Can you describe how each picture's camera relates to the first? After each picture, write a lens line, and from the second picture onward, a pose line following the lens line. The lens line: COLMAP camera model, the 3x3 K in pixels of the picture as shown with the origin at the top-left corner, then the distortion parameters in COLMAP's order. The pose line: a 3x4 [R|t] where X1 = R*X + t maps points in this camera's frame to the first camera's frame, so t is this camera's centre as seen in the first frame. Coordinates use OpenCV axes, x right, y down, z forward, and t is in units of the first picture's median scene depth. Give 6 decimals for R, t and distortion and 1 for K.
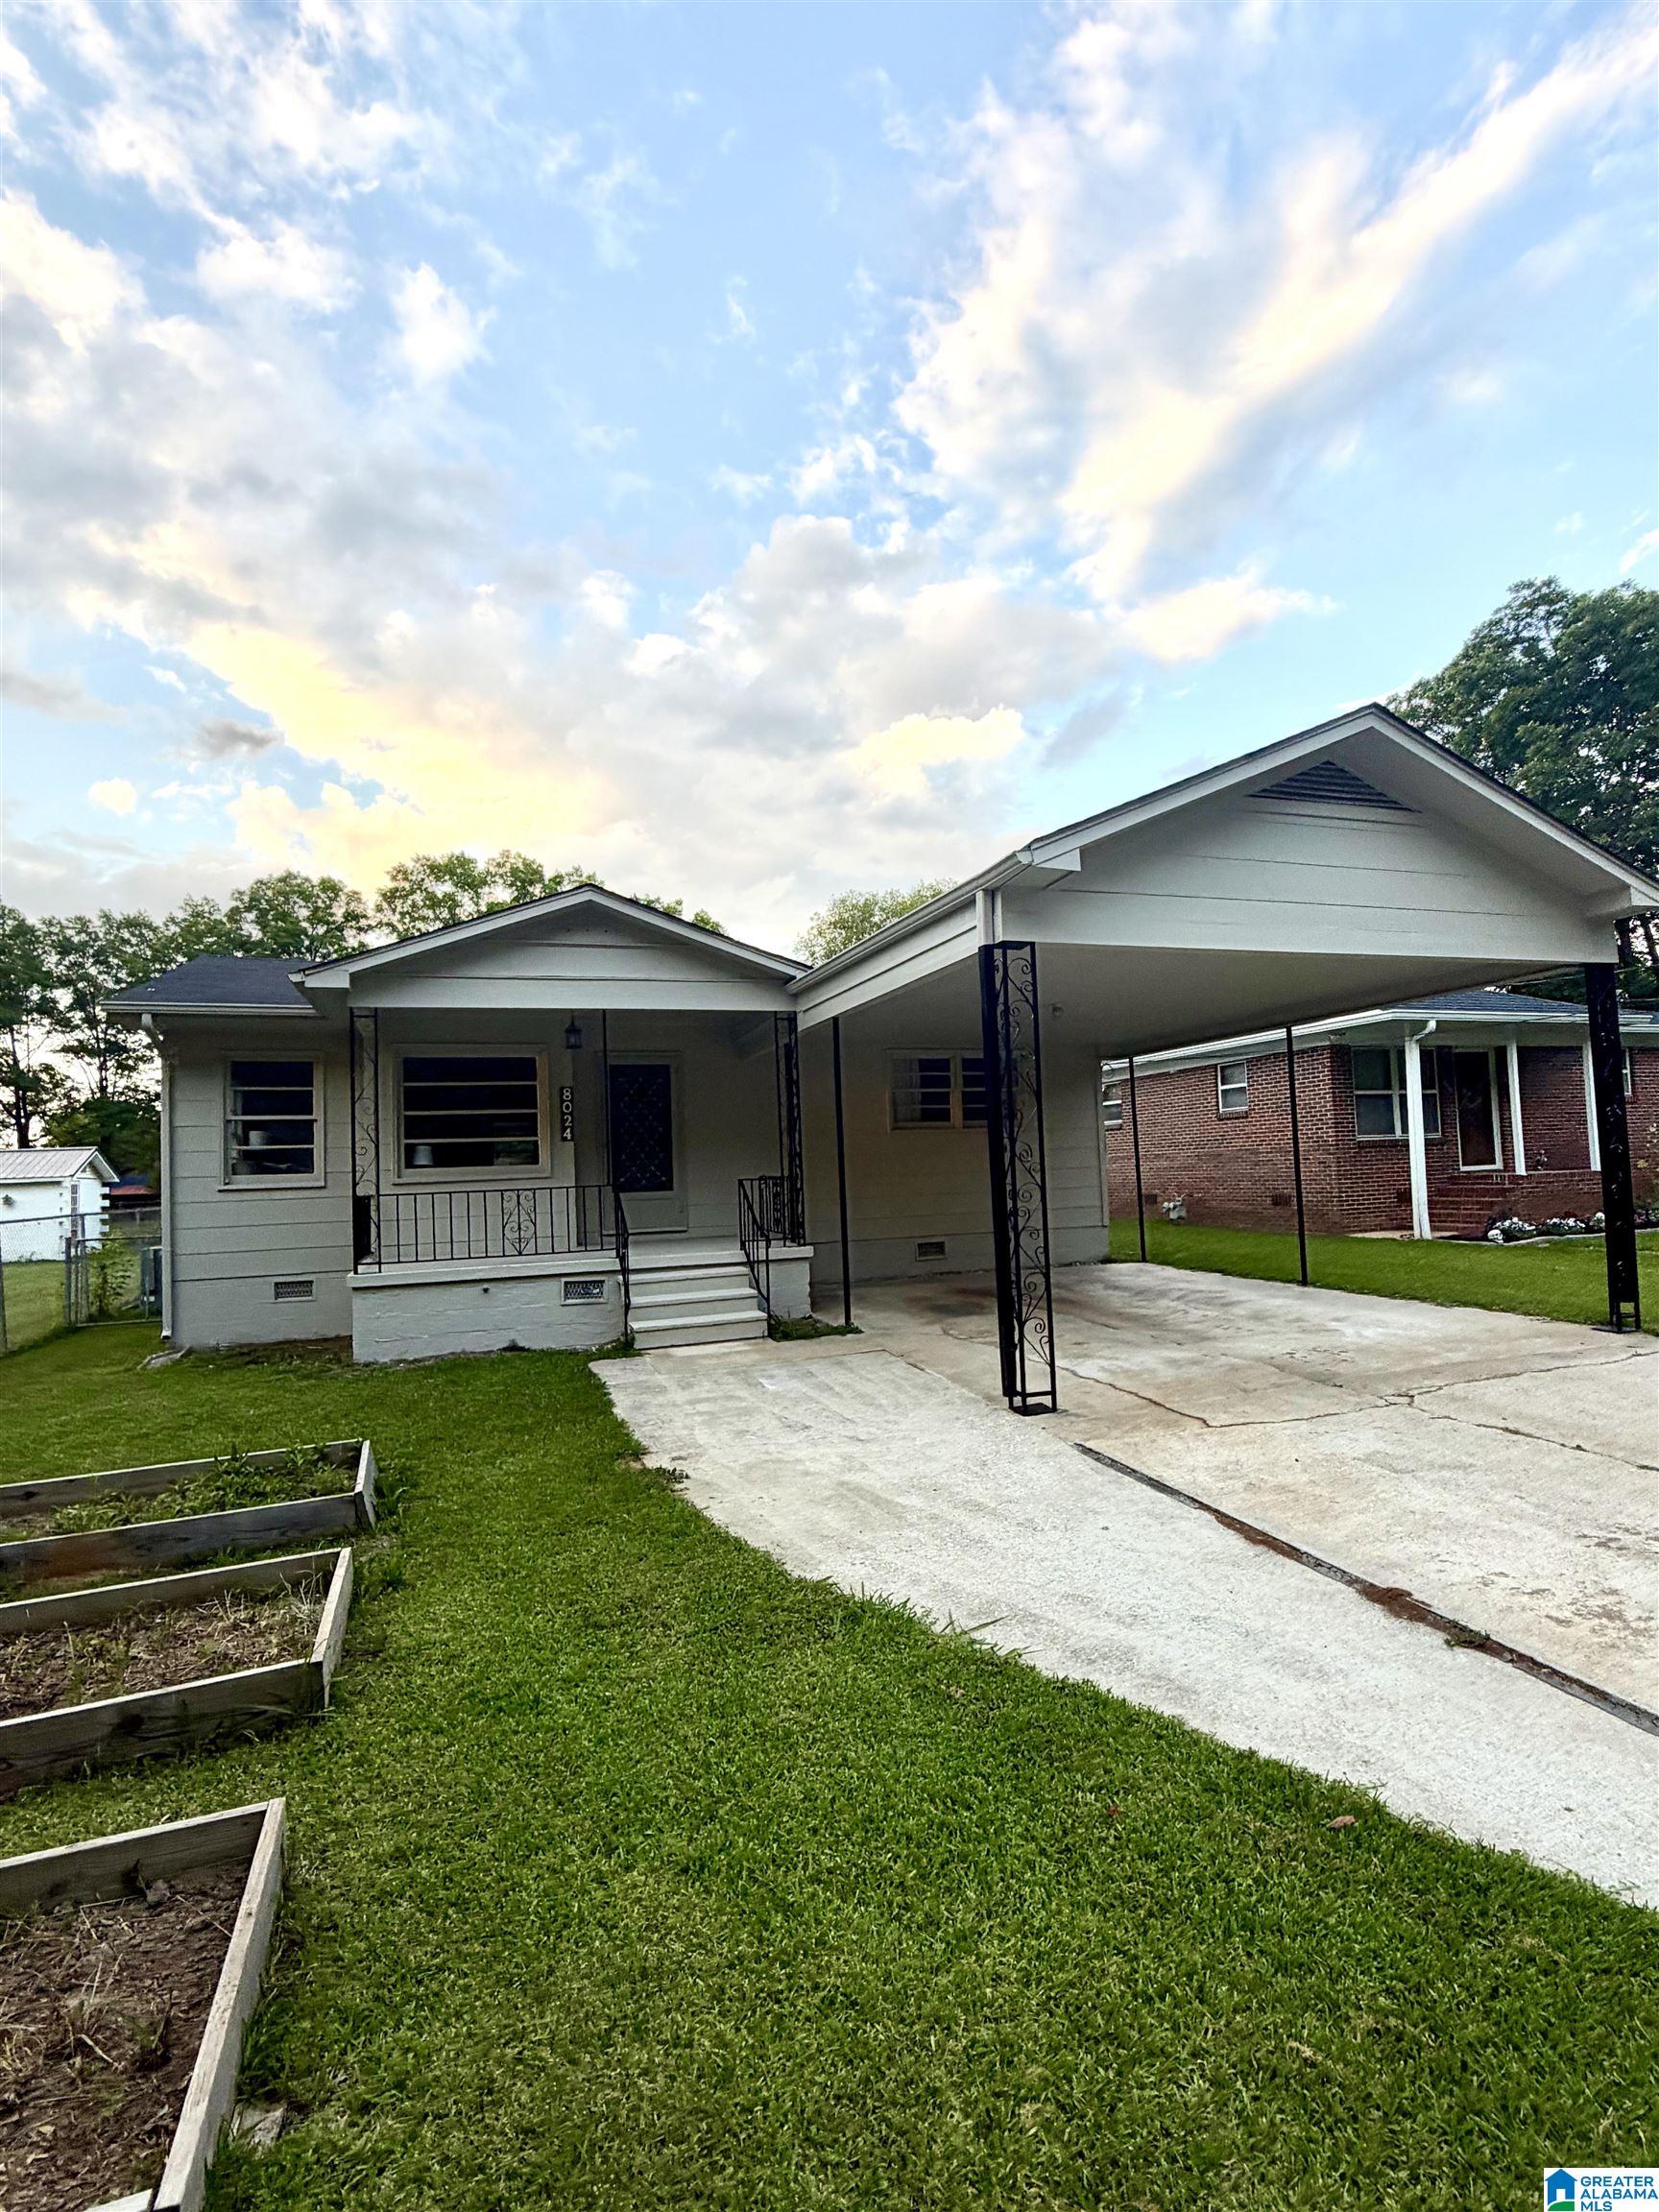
lens RADIAL K [[1101.2, 0, 834.4], [0, 1101.2, 1111.8], [0, 0, 1]] dist [0.012411, 0.000619]
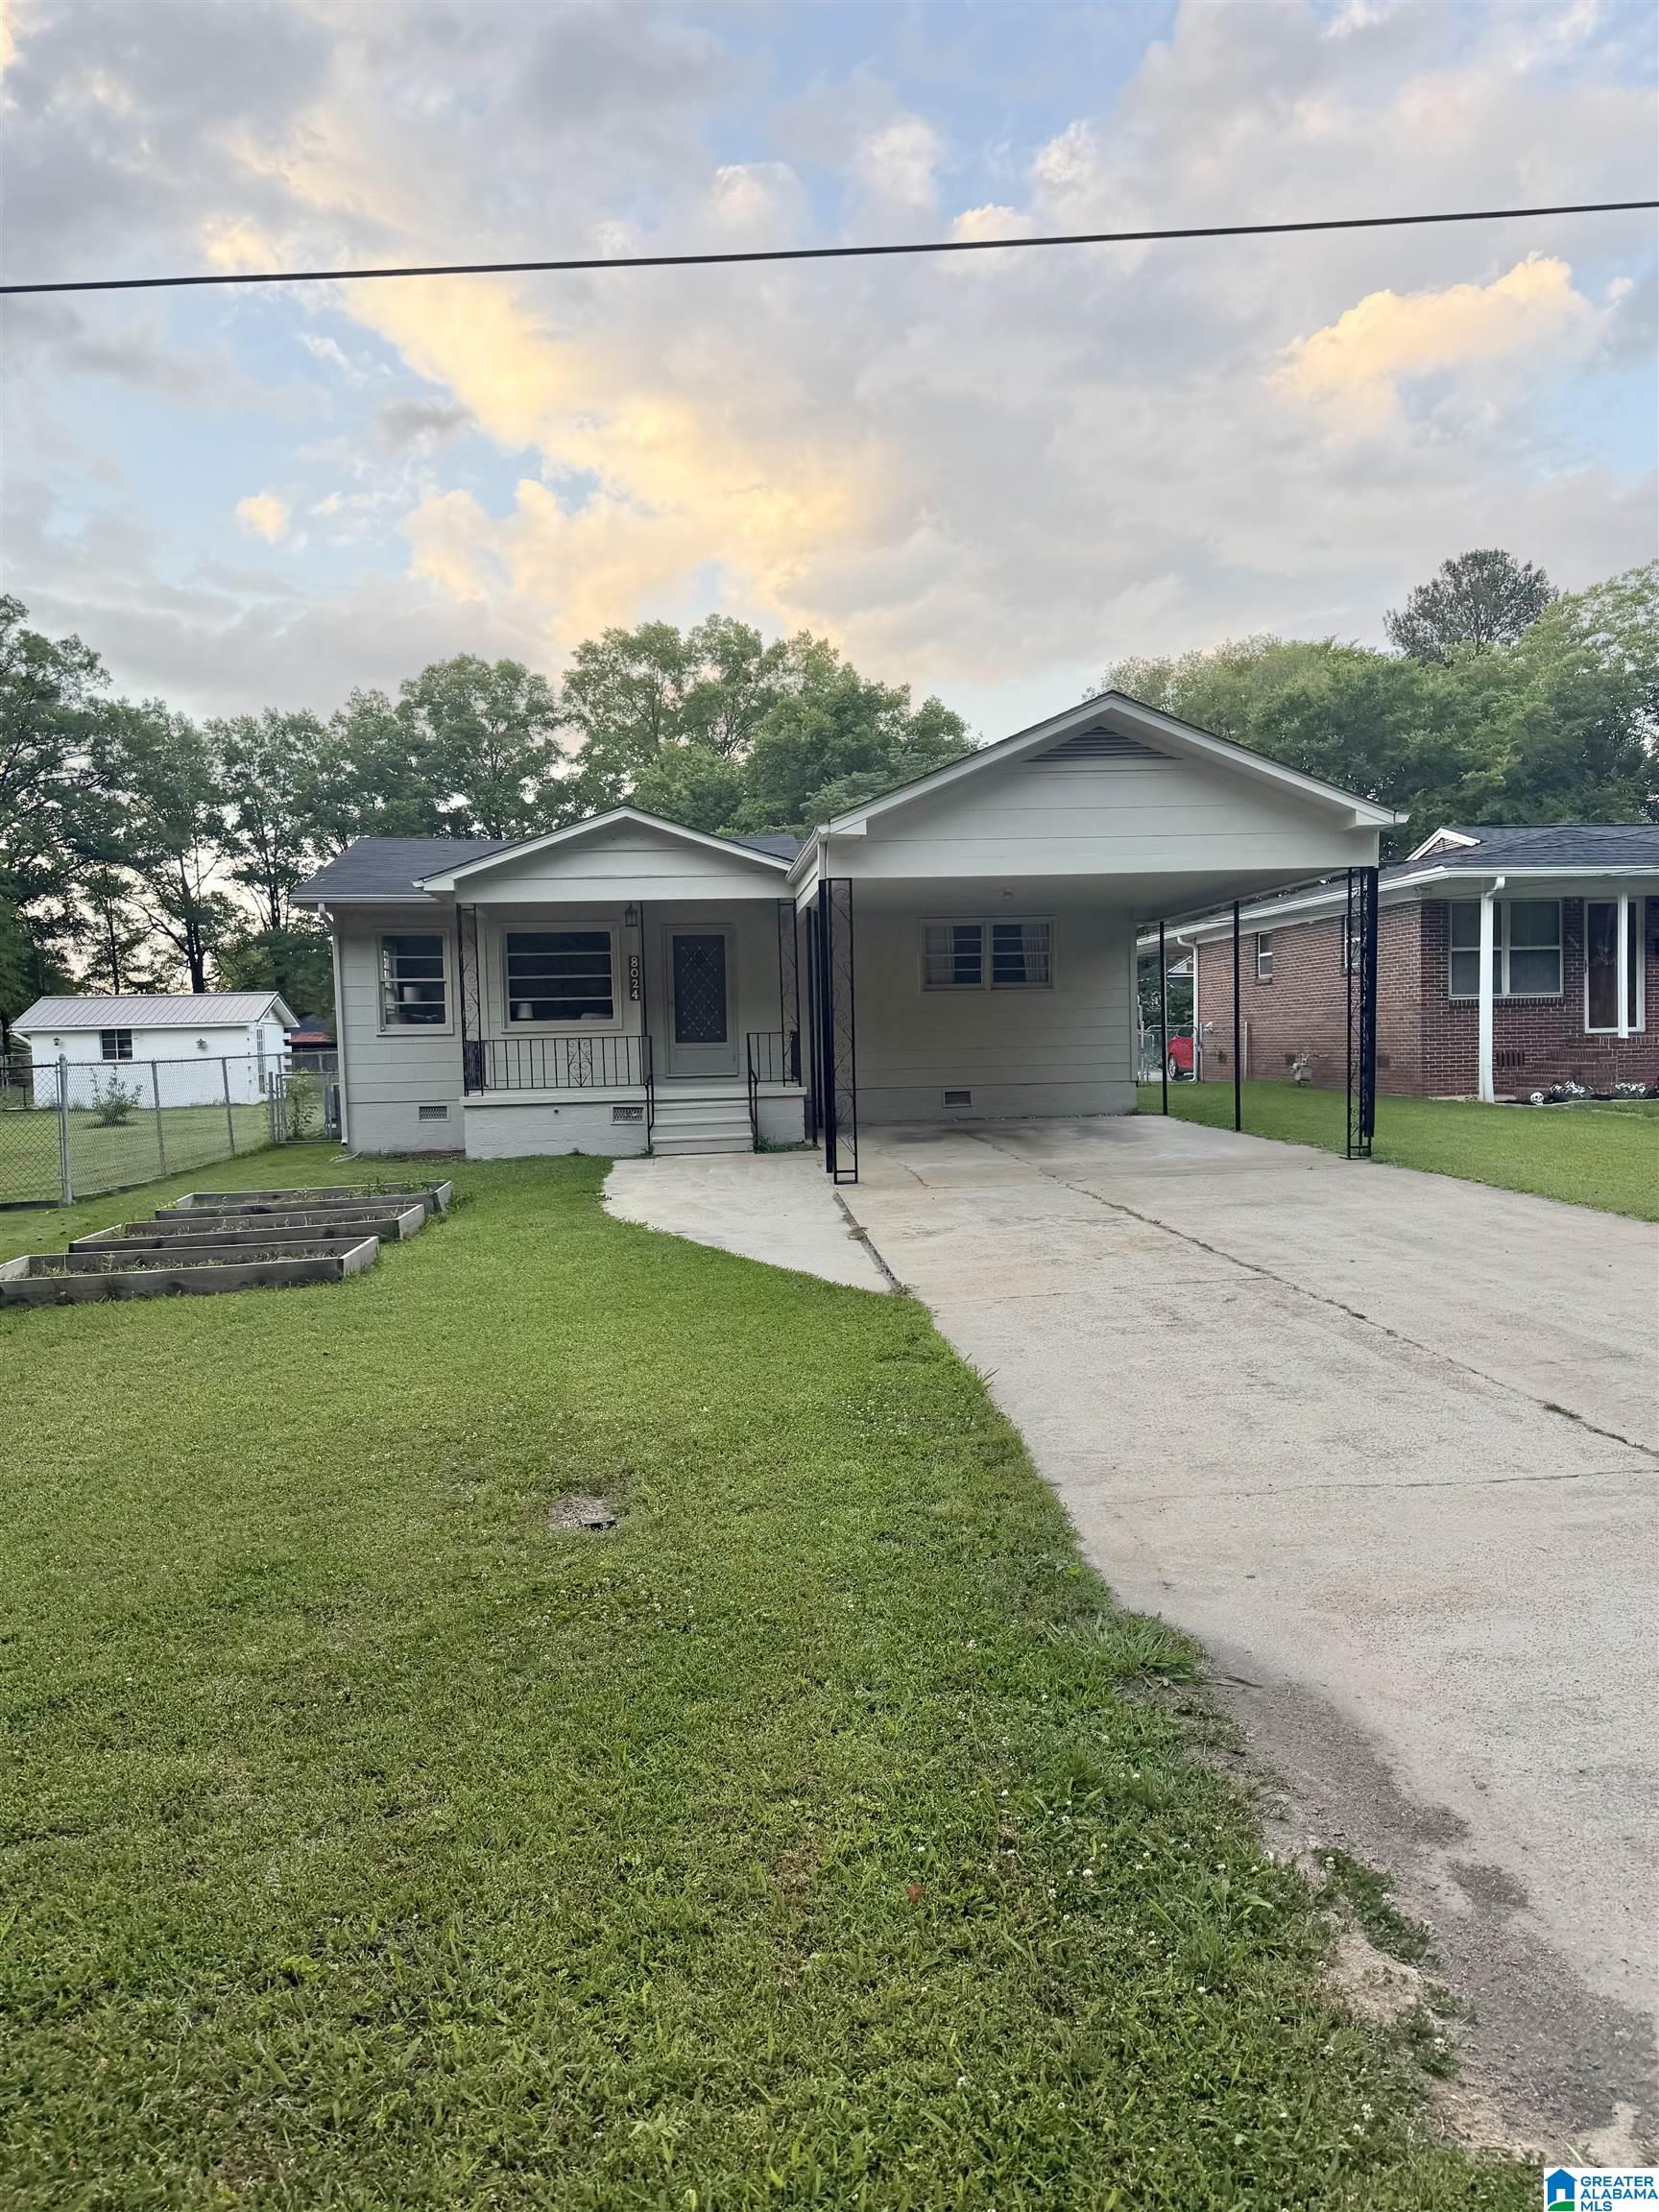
lens RADIAL K [[1538.8, 0, 829.5], [0, 1538.8, 1106.0], [0, 0, 1]] dist [0.114893, -0.001462]
pose [[0.970640, 0.024303, -0.239304, 0.068020], [0.001407, 0.994292, 0.106686, -0.006964], [0.240531, -0.103890, 0.965066, -0.110335]]
